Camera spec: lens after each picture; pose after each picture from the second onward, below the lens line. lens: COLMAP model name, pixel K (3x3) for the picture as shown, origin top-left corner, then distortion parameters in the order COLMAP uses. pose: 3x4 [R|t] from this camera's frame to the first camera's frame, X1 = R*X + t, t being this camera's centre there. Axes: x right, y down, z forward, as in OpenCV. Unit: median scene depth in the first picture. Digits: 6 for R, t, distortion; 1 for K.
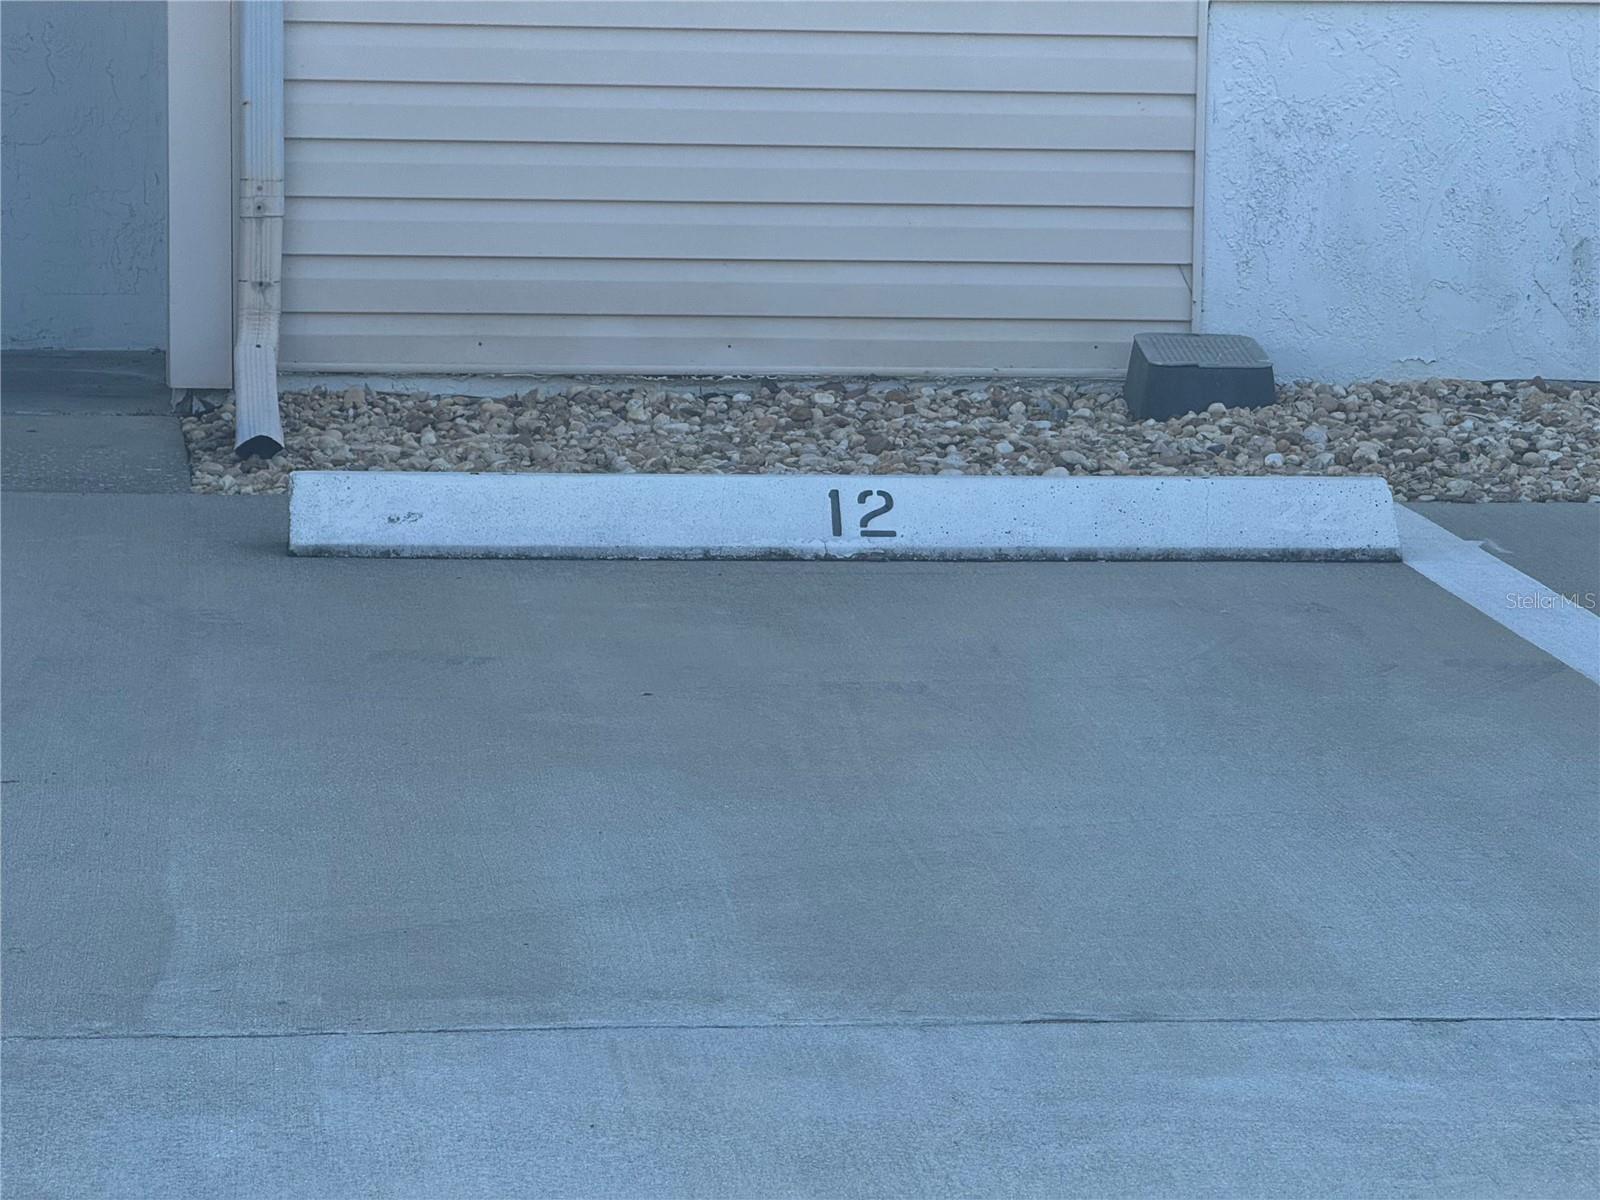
lens RADIAL K [[5544.0, 0, 800.0], [0, 5544.0, 600.0], [0, 0, 1]] dist [0.311988, -2.179915]
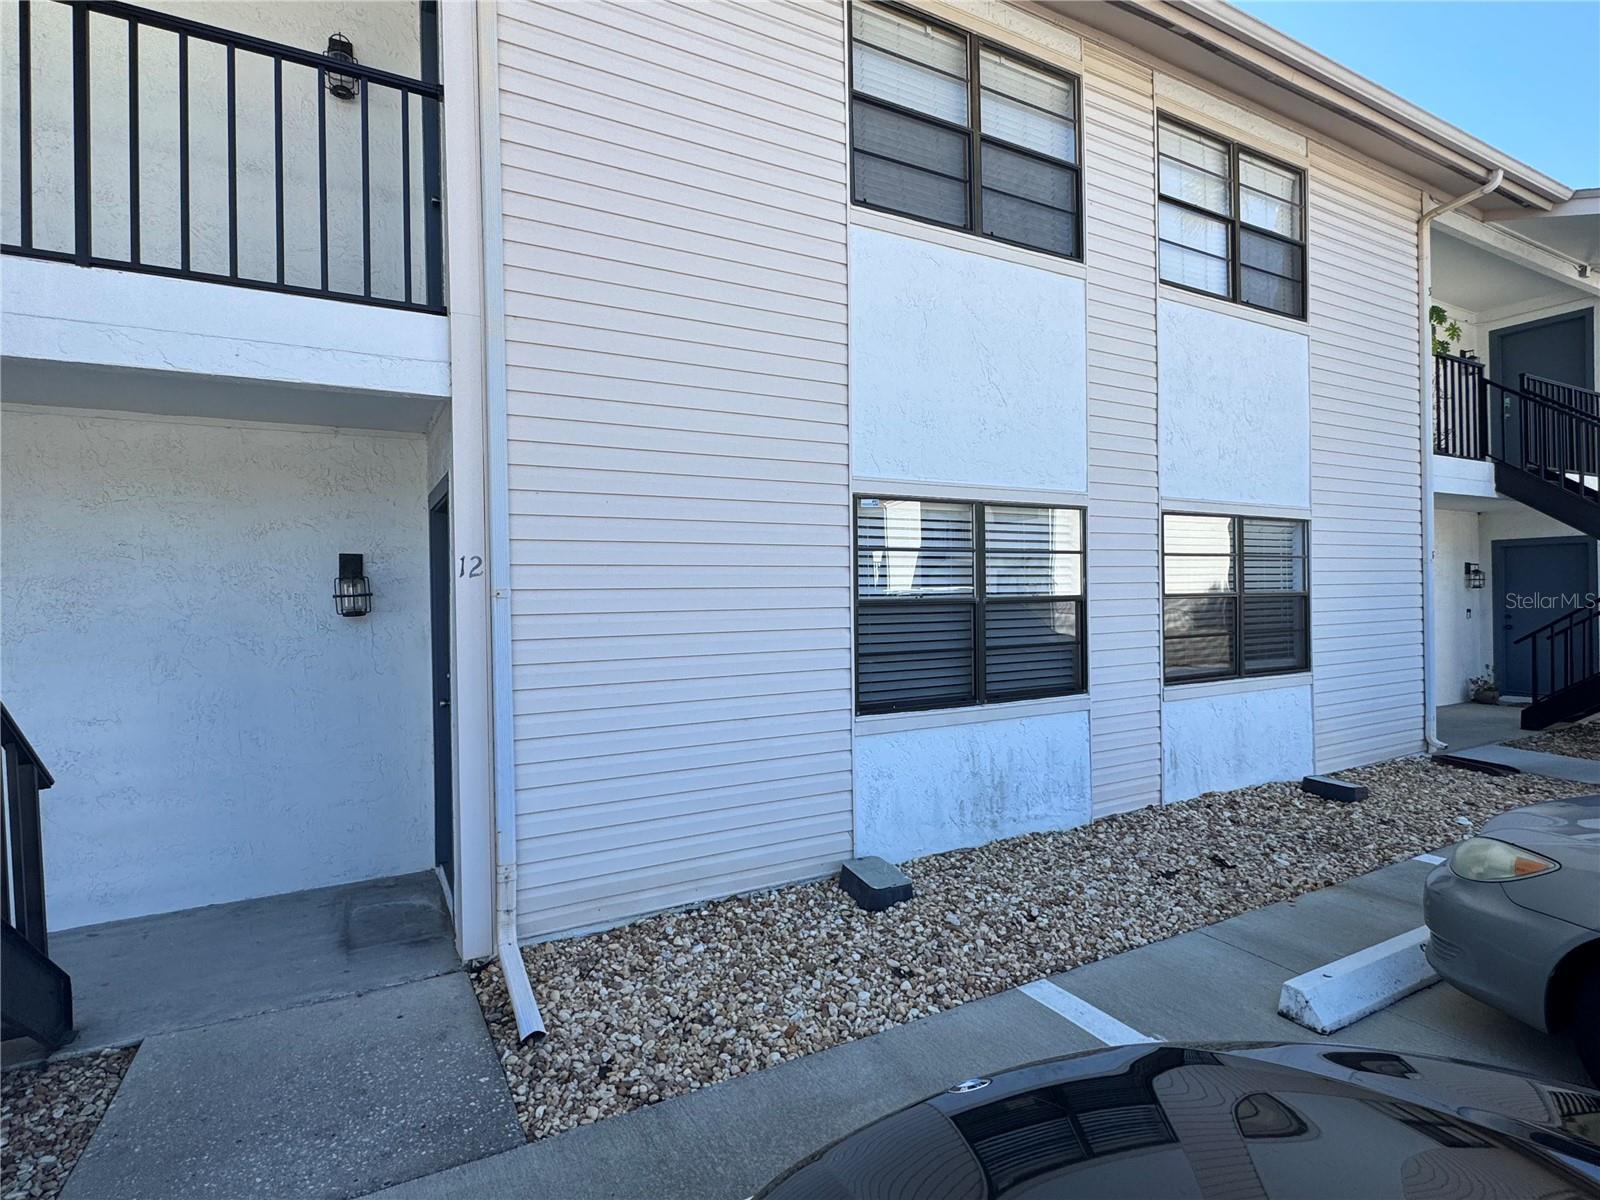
lens RADIAL K [[804.0, 0, 800.0], [0, 804.0, 600.0], [0, 0, 1]] dist [-0.001797, -0.000702]
pose [[0.920183, -0.030289, 0.390316, -0.116365], [0.073082, 0.992767, -0.095253, -0.148951], [-0.384607, 0.116176, 0.915740, 0.672511]]
